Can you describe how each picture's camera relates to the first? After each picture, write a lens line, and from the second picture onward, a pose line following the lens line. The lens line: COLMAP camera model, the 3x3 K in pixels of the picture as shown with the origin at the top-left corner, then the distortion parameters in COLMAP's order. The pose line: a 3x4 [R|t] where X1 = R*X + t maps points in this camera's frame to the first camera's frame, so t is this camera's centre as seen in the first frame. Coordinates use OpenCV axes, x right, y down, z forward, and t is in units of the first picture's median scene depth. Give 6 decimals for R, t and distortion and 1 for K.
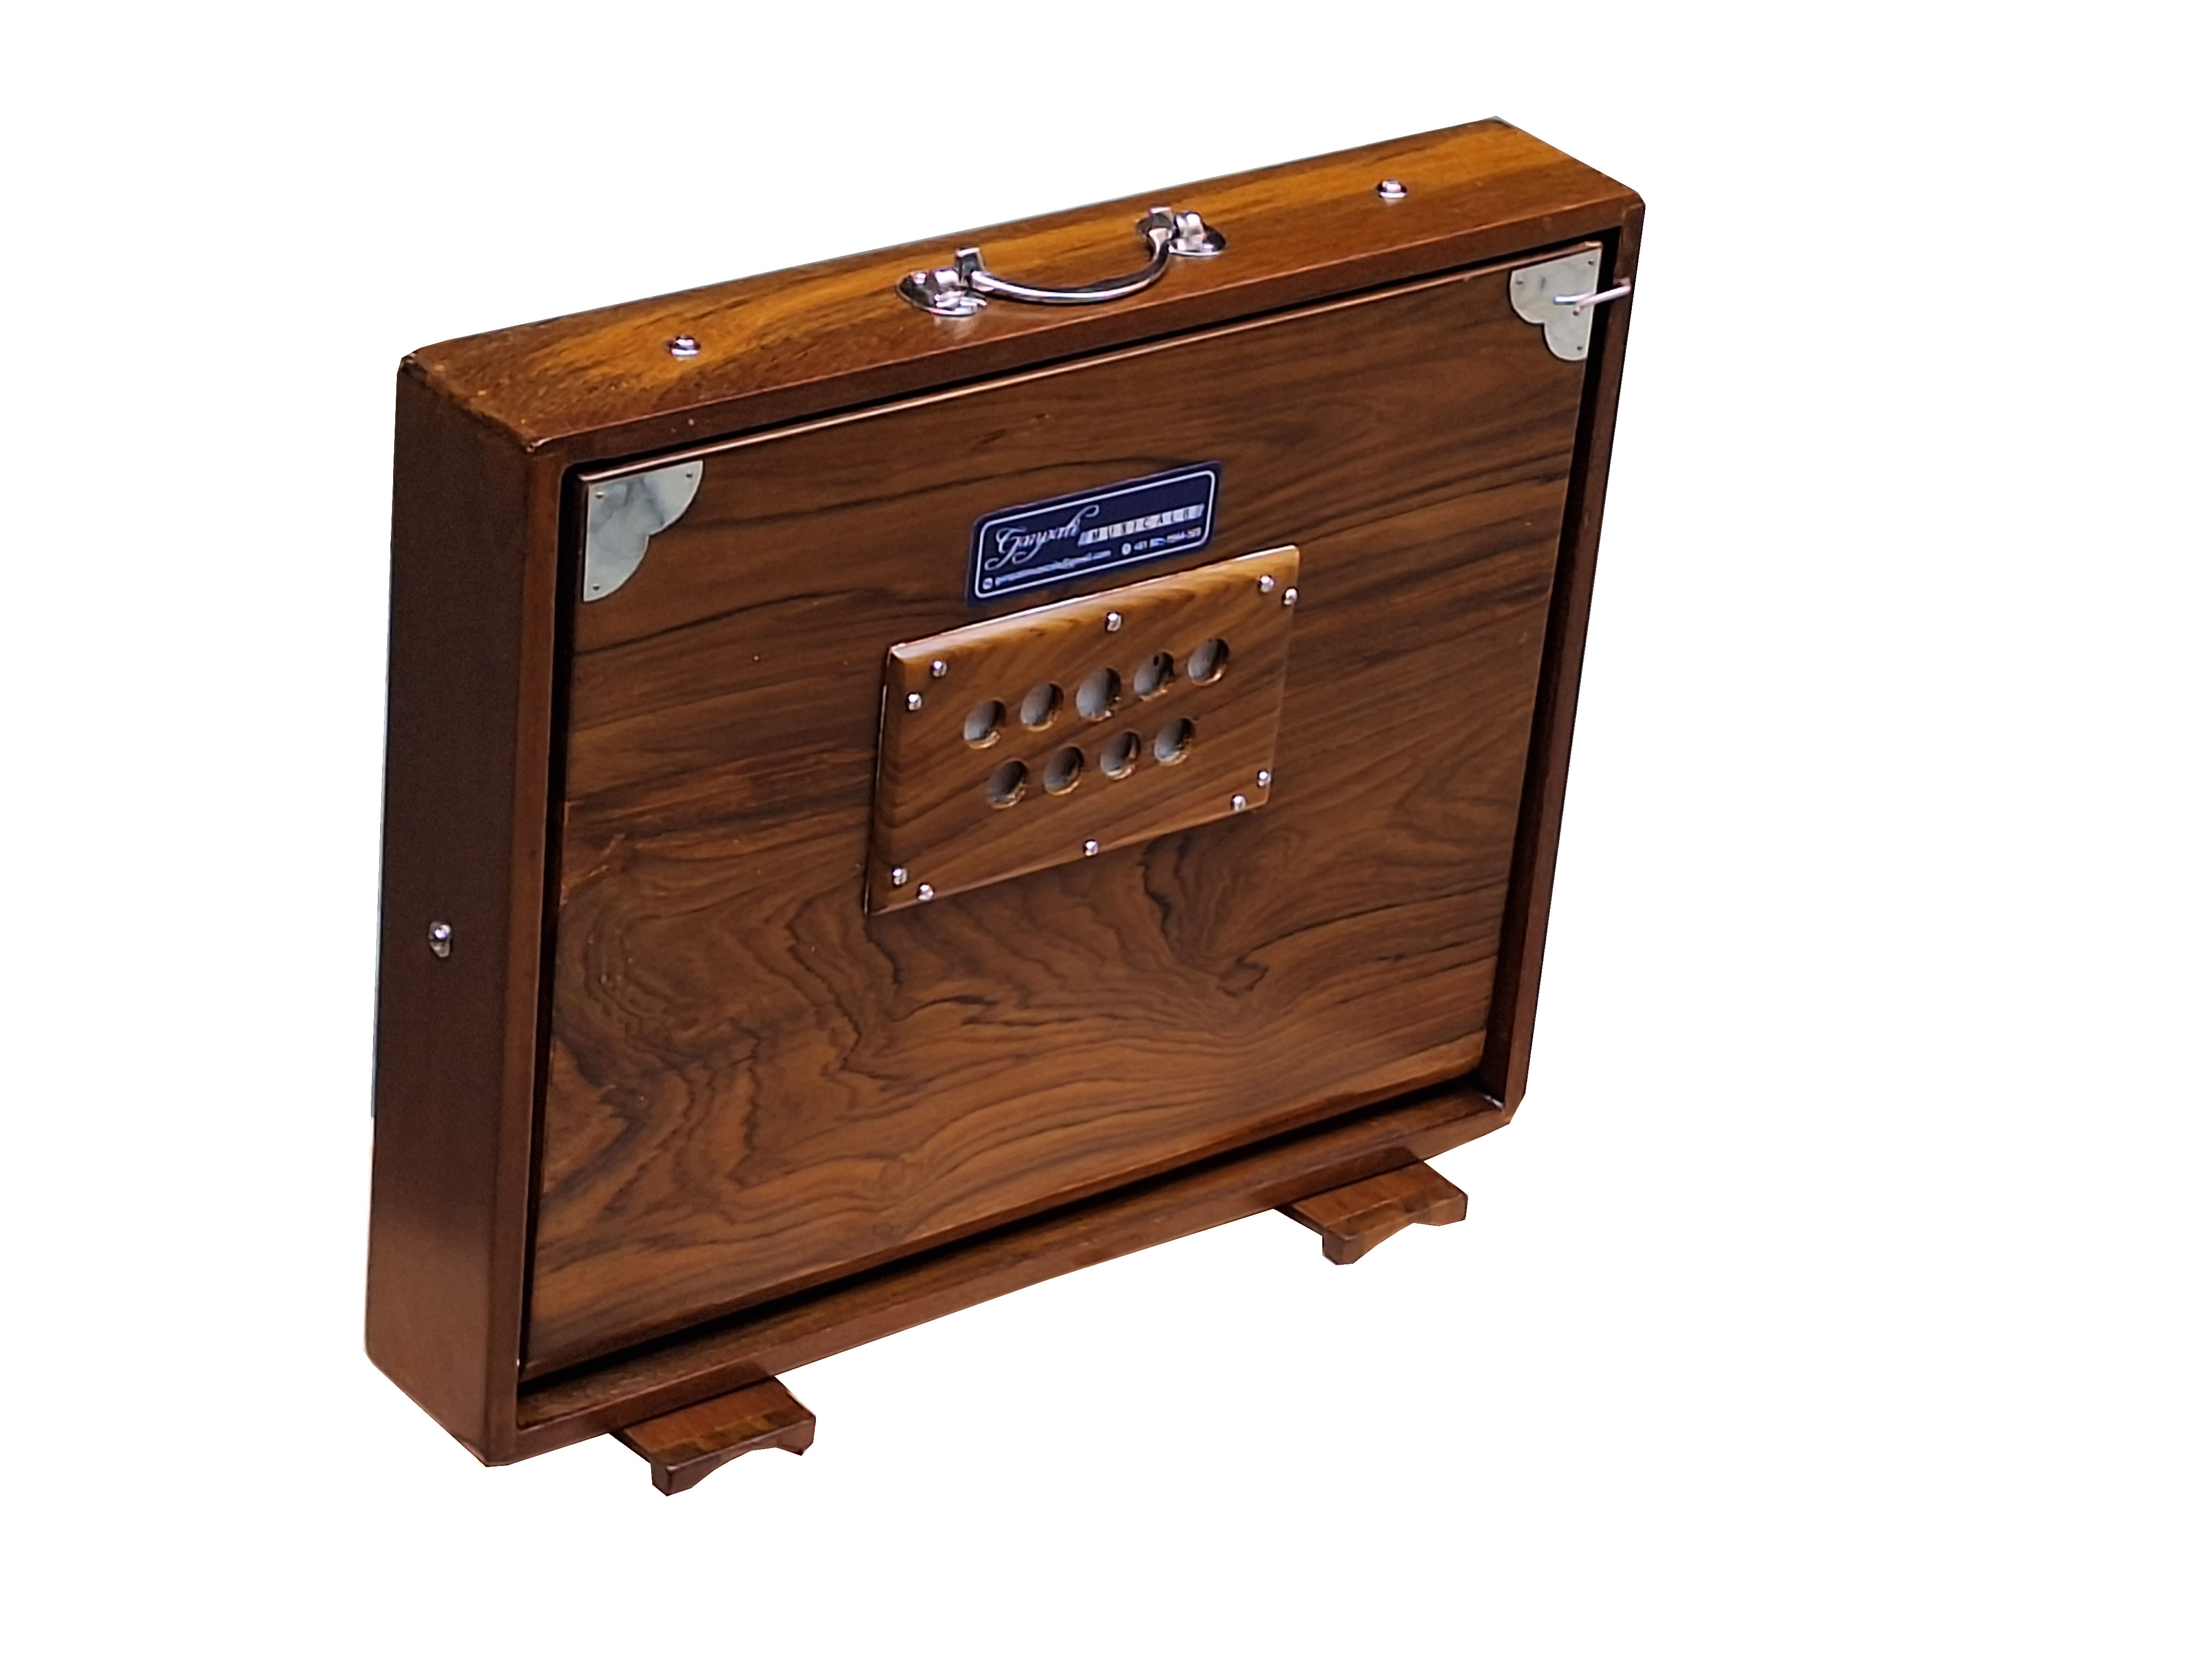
lens RADIAL K [[6146.1, 0, 1106.0], [0, 6146.1, 829.5], [0, 0, 1]] dist [0.139979, 0.881184]
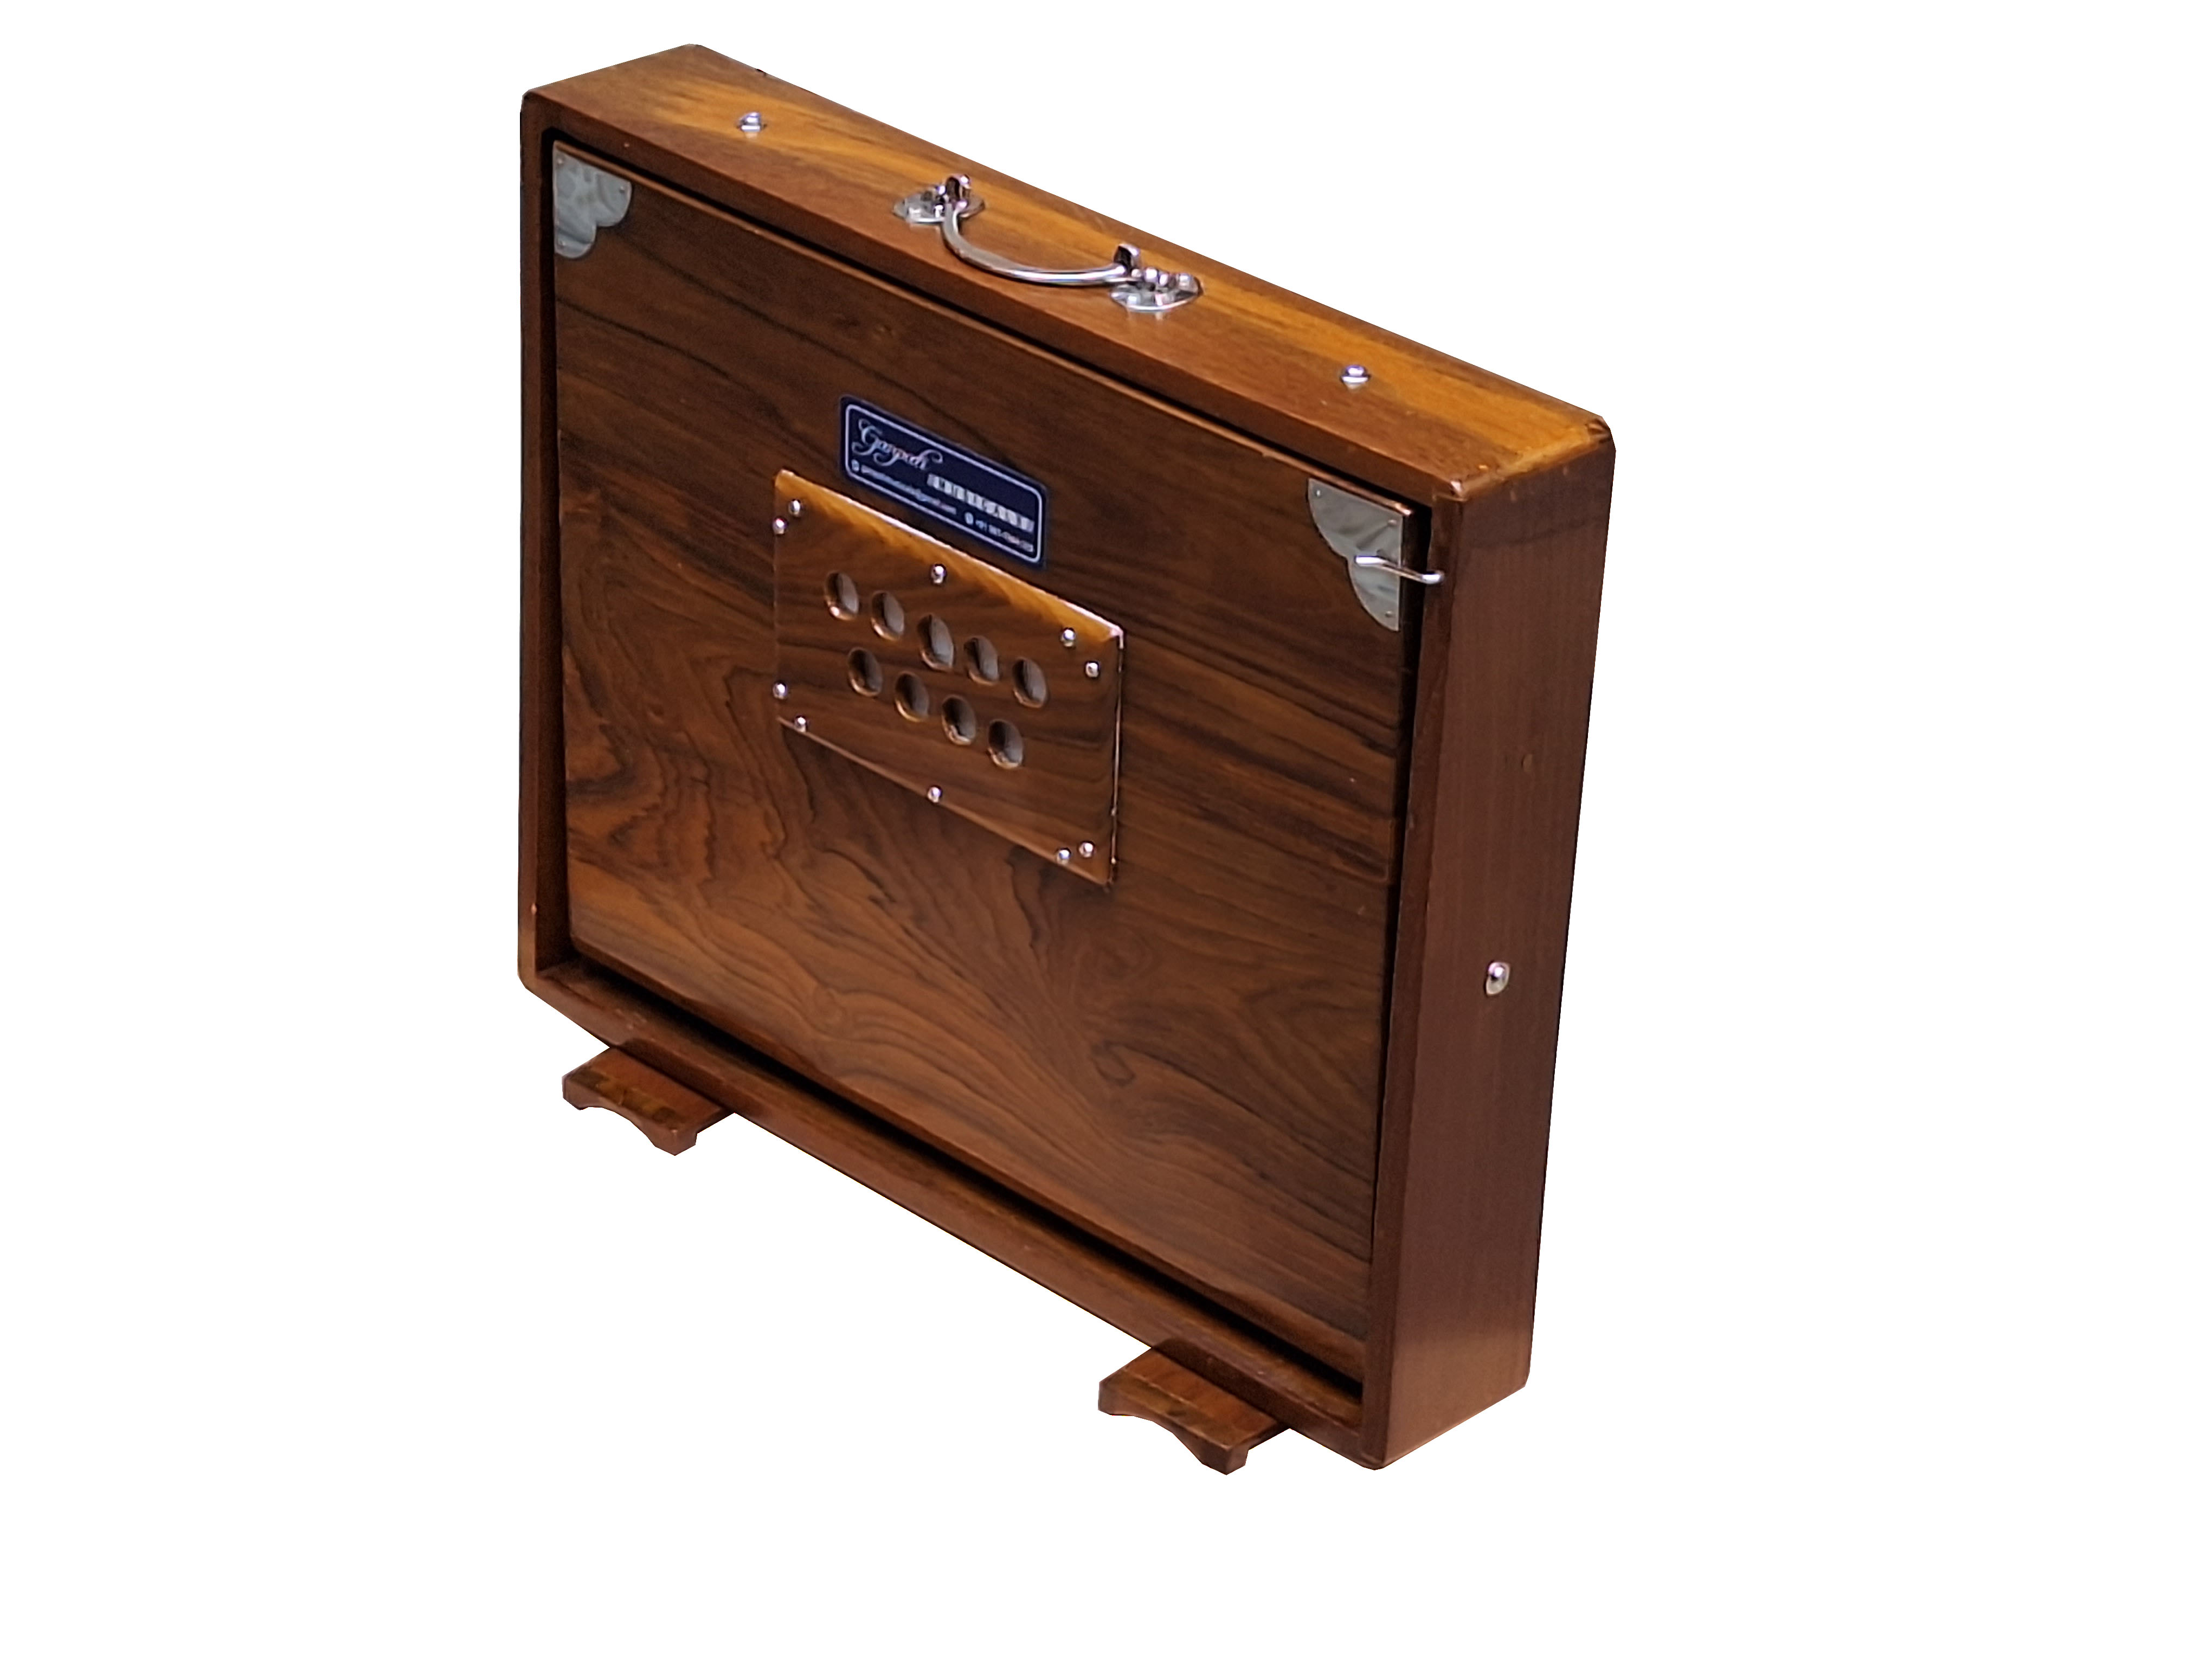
lens RADIAL K [[6146.1, 0, 1106.0], [0, 6146.1, 829.5], [0, 0, 1]] dist [0.139979, 0.881184]
pose [[0.150226, 0.390478, -0.908272, 0.969322], [-0.492928, 0.825947, 0.273556, -0.297173], [0.857003, 0.406618, 0.316557, 0.708007]]
